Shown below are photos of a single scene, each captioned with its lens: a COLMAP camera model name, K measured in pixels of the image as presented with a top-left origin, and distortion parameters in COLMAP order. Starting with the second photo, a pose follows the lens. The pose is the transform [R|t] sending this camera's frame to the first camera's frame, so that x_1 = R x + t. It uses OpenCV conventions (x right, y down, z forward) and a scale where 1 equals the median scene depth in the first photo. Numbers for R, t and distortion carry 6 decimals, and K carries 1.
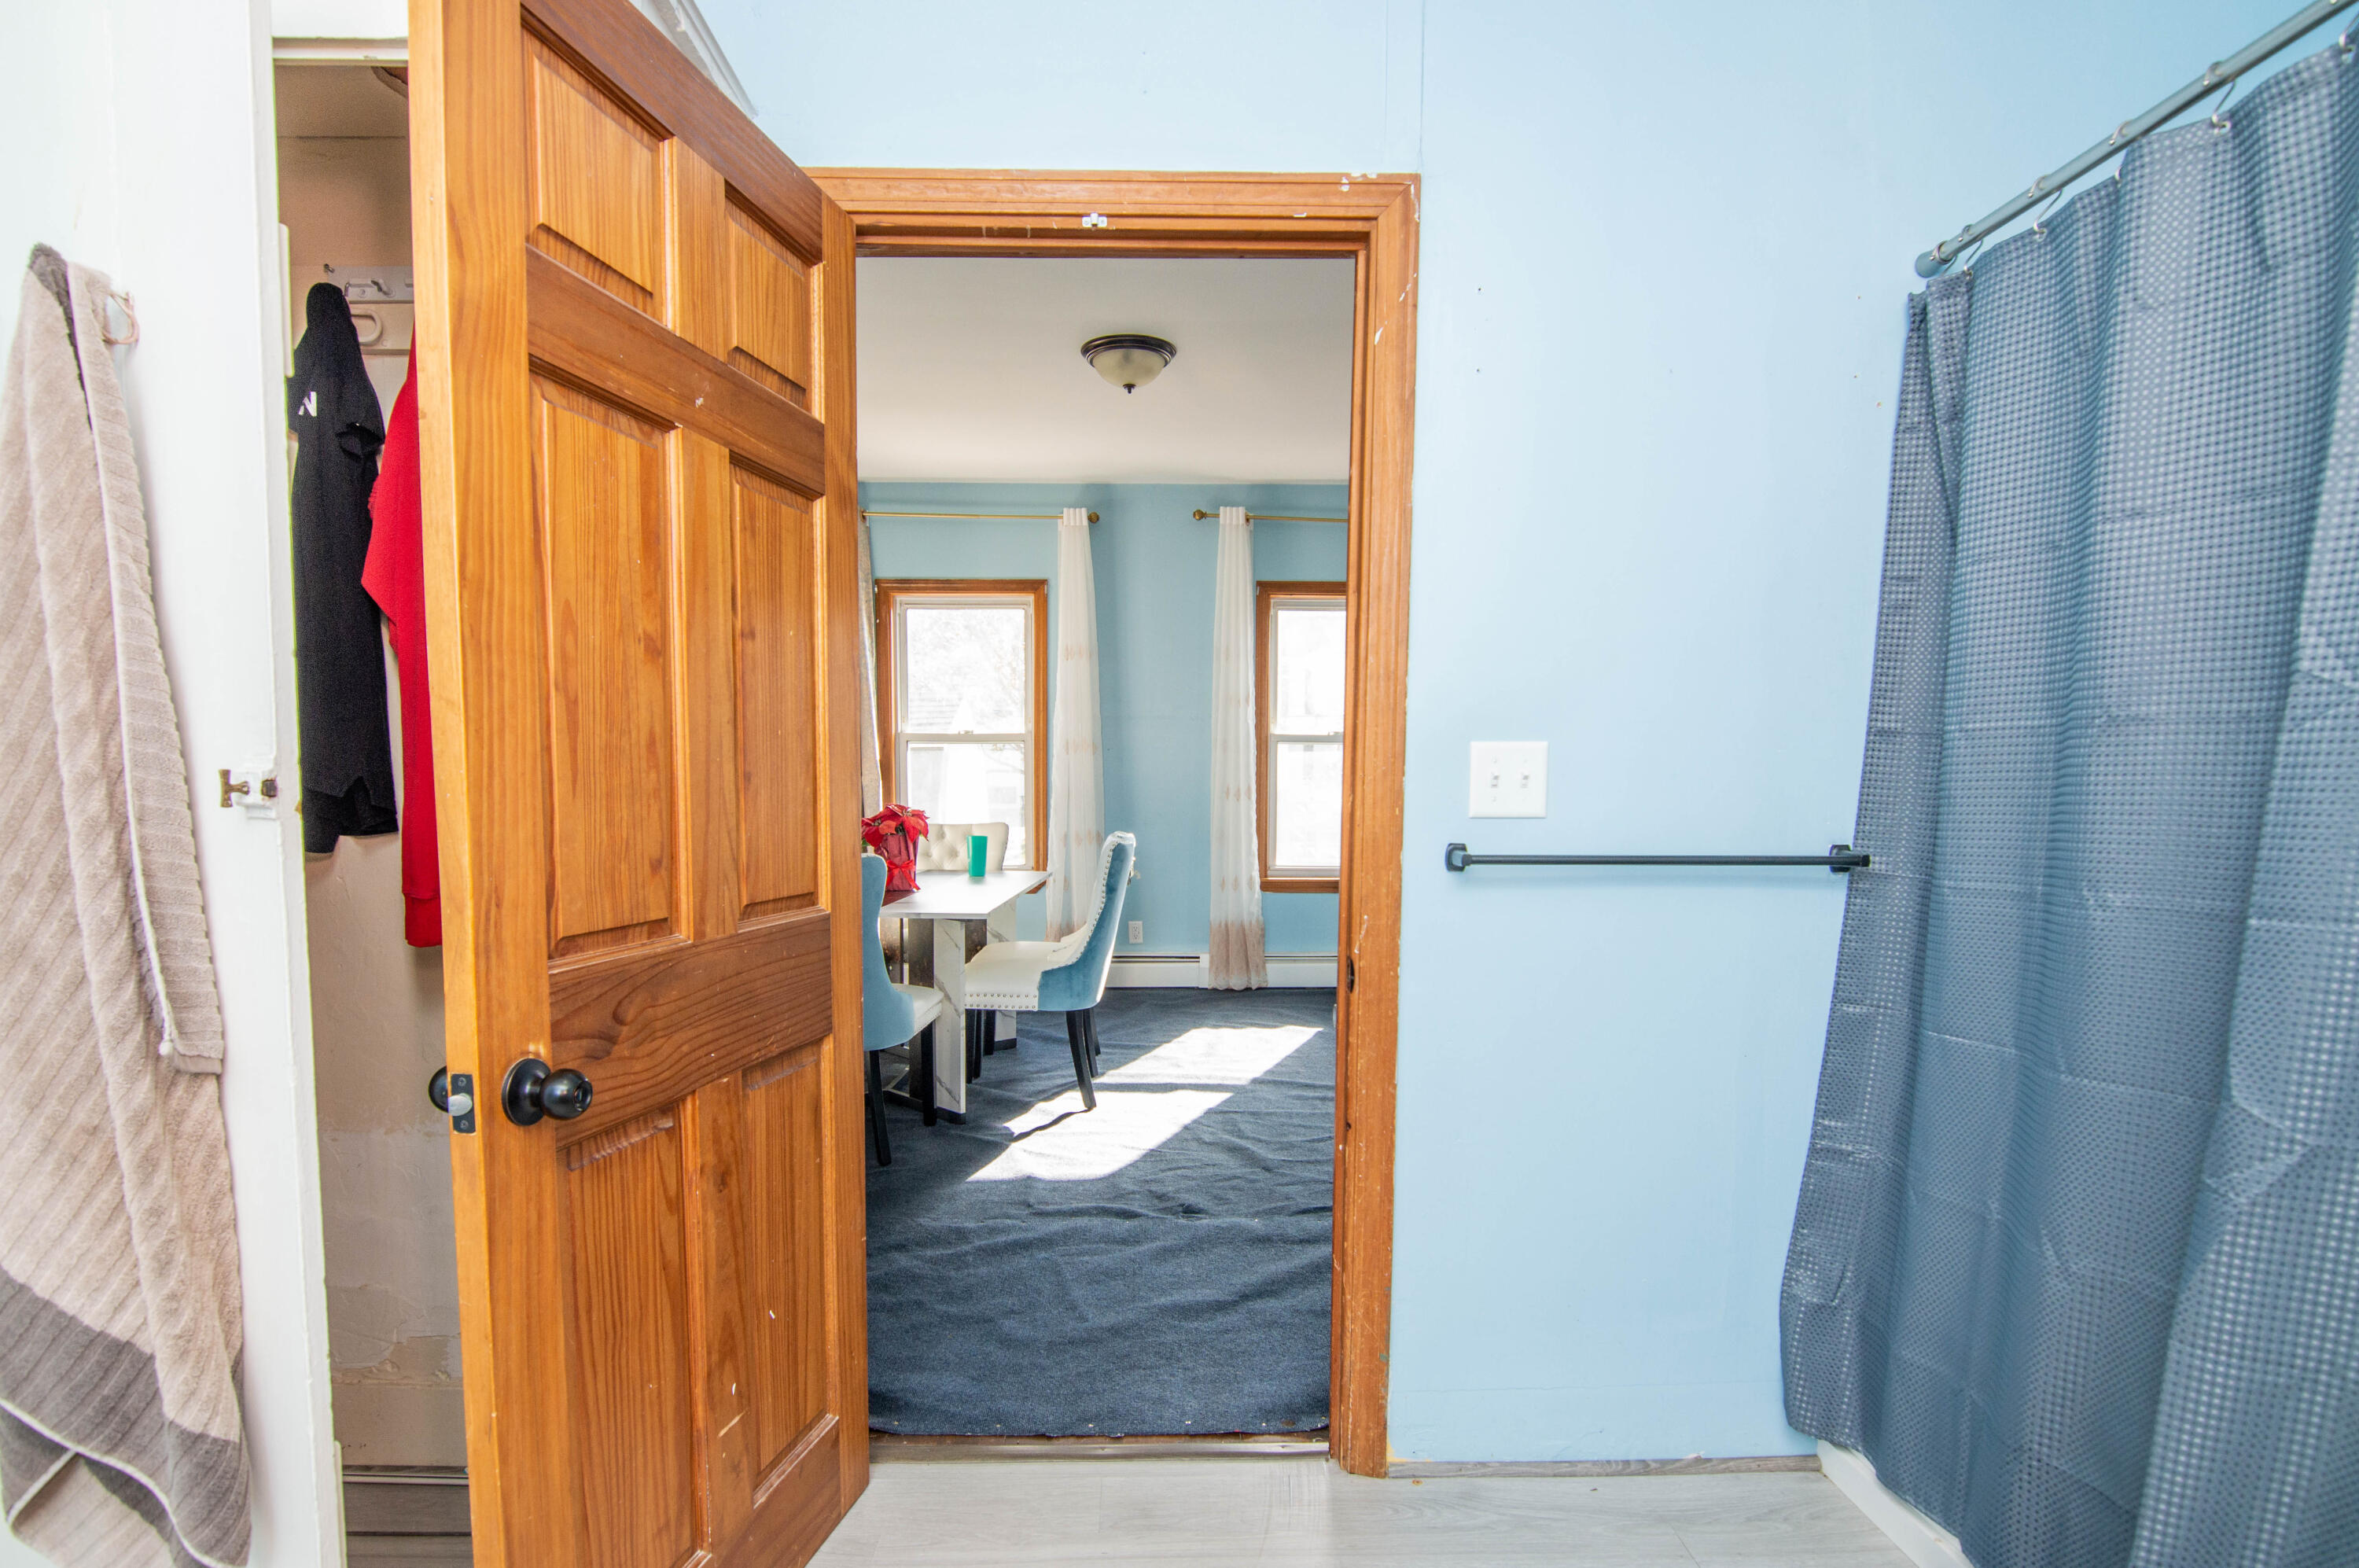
lens RADIAL K [[1256.8, 0, 1177.2], [0, 1256.8, 867.4], [0, 0, 1]] dist [-0.003706, -0.002334]
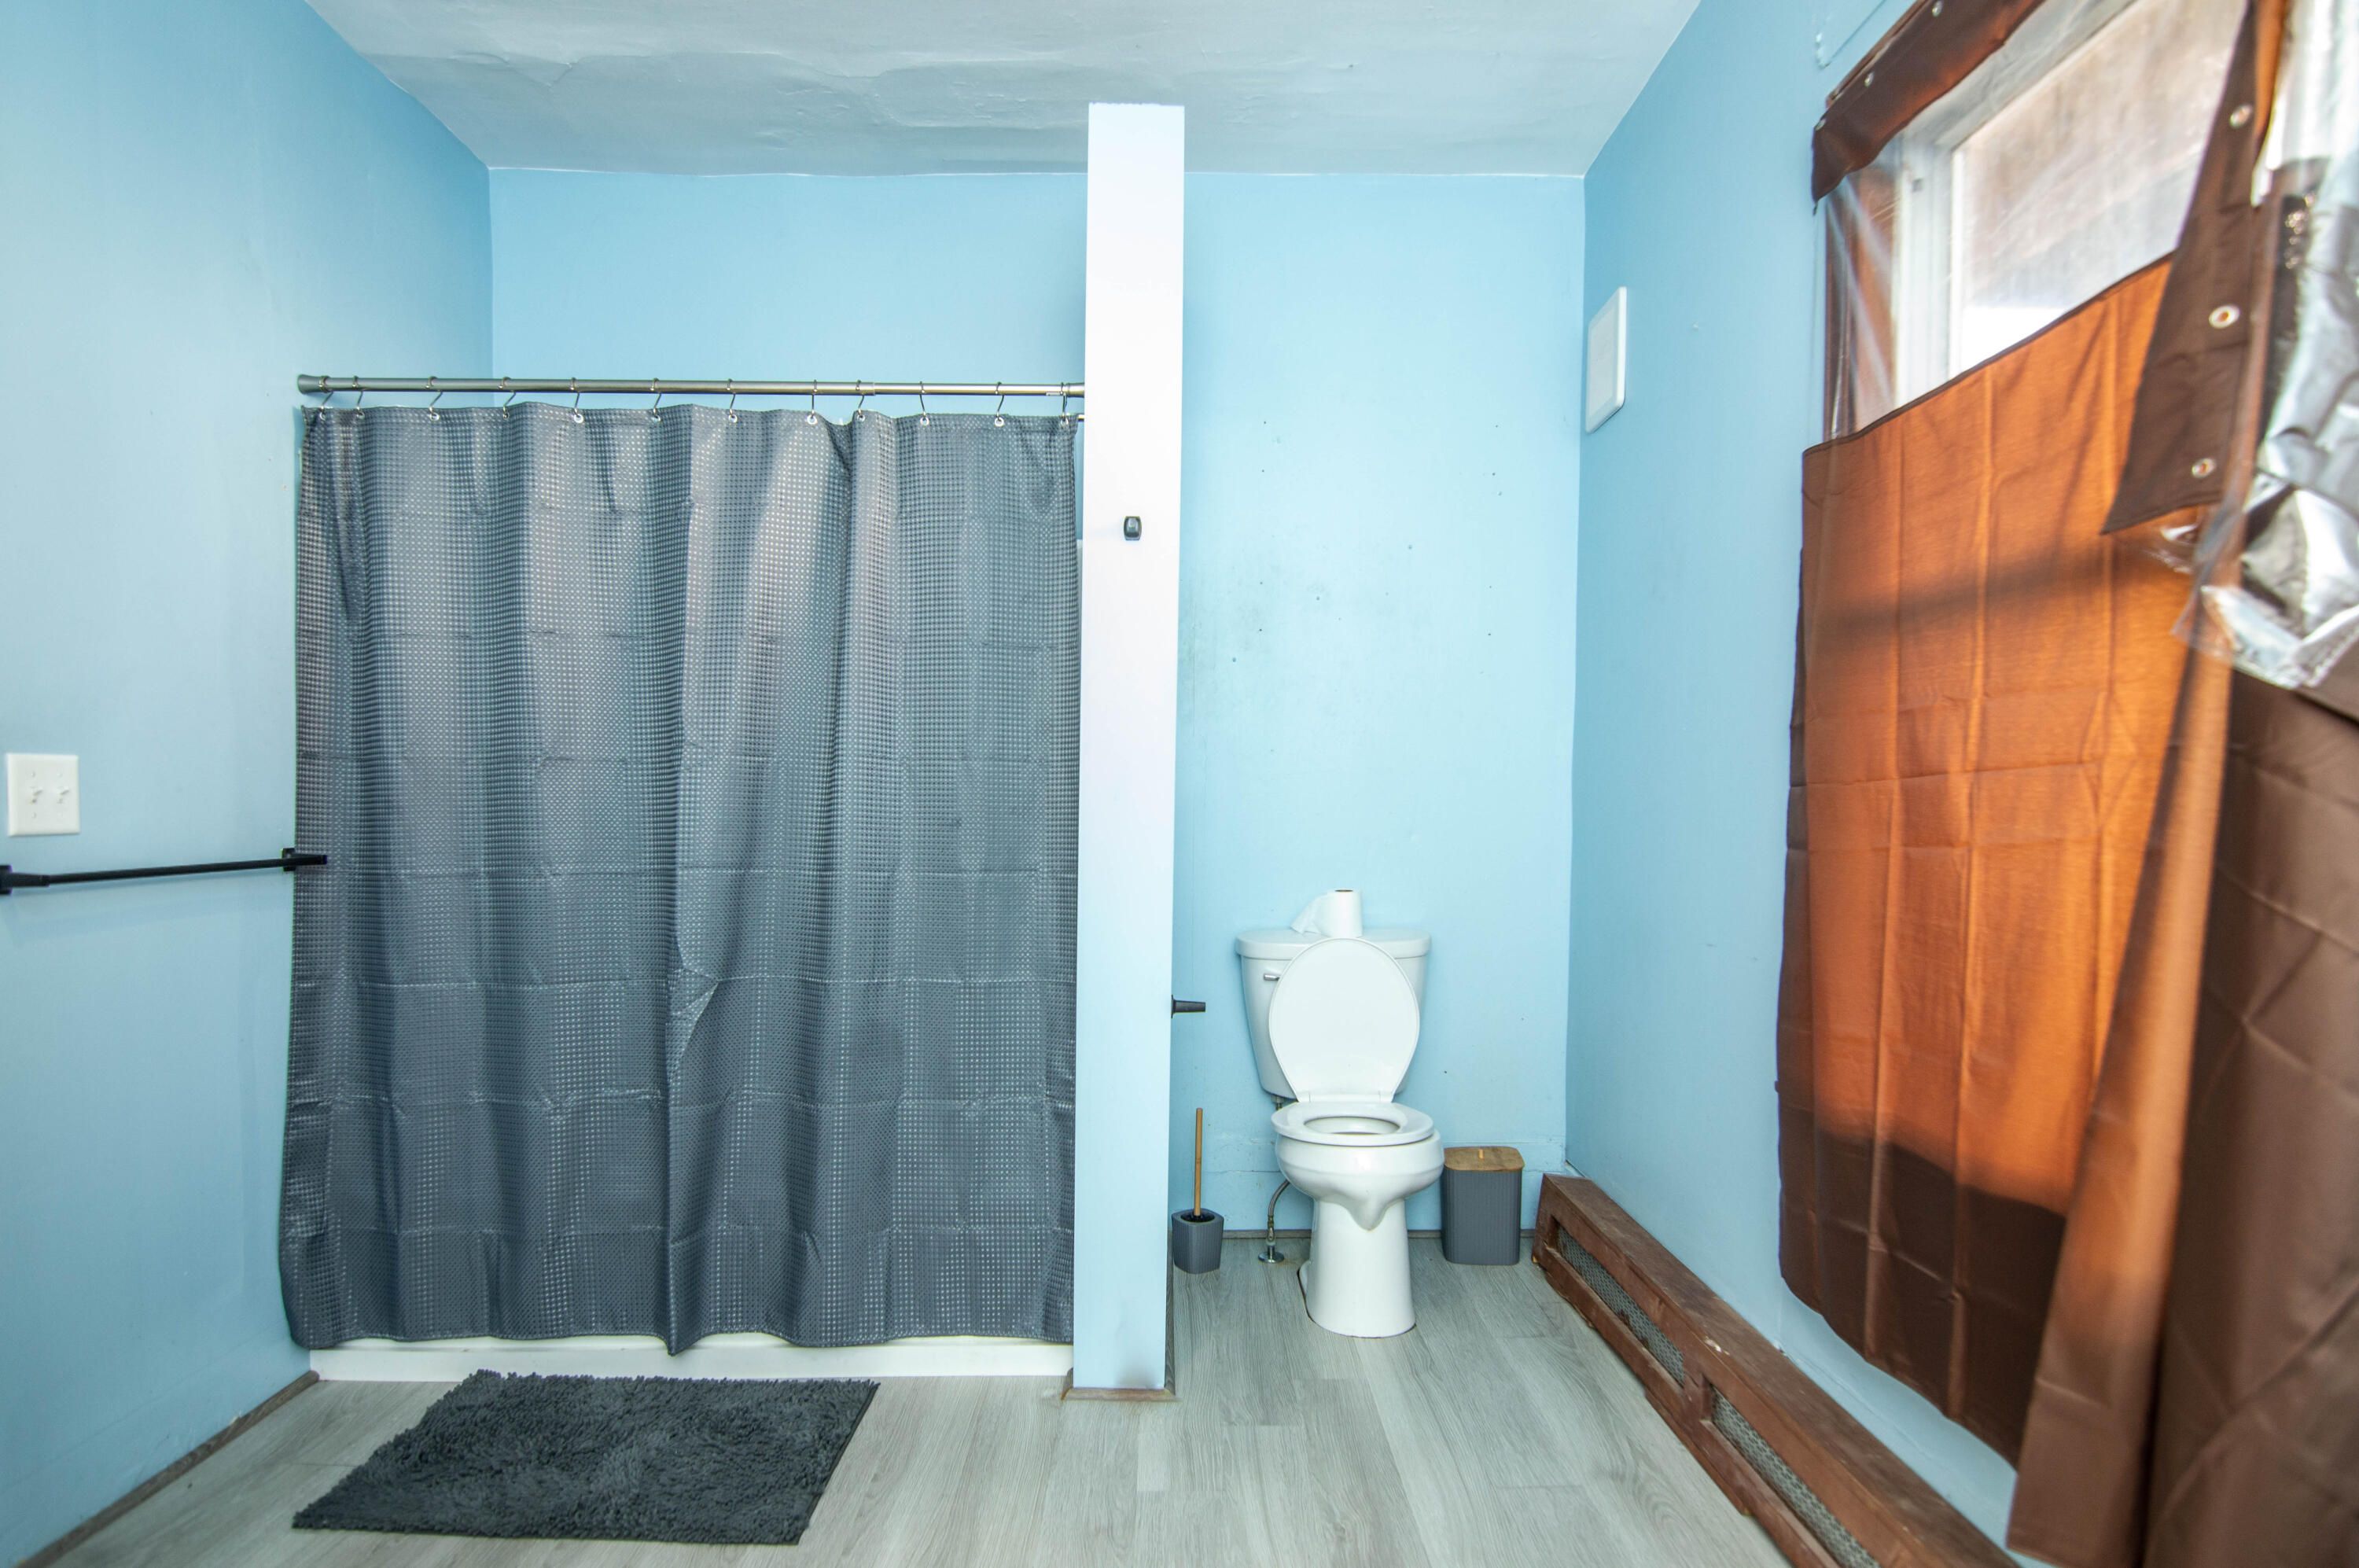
lens RADIAL K [[1193.4, 0, 1175.4], [0, 1193.4, 776.8], [0, 0, 1]] dist [-0.001460, -0.000423]
pose [[0.018273, 0.011873, 0.999763, -0.589936], [0.062463, 0.997963, -0.012993, -0.018764], [-0.997880, 0.062685, 0.017494, 0.135480]]
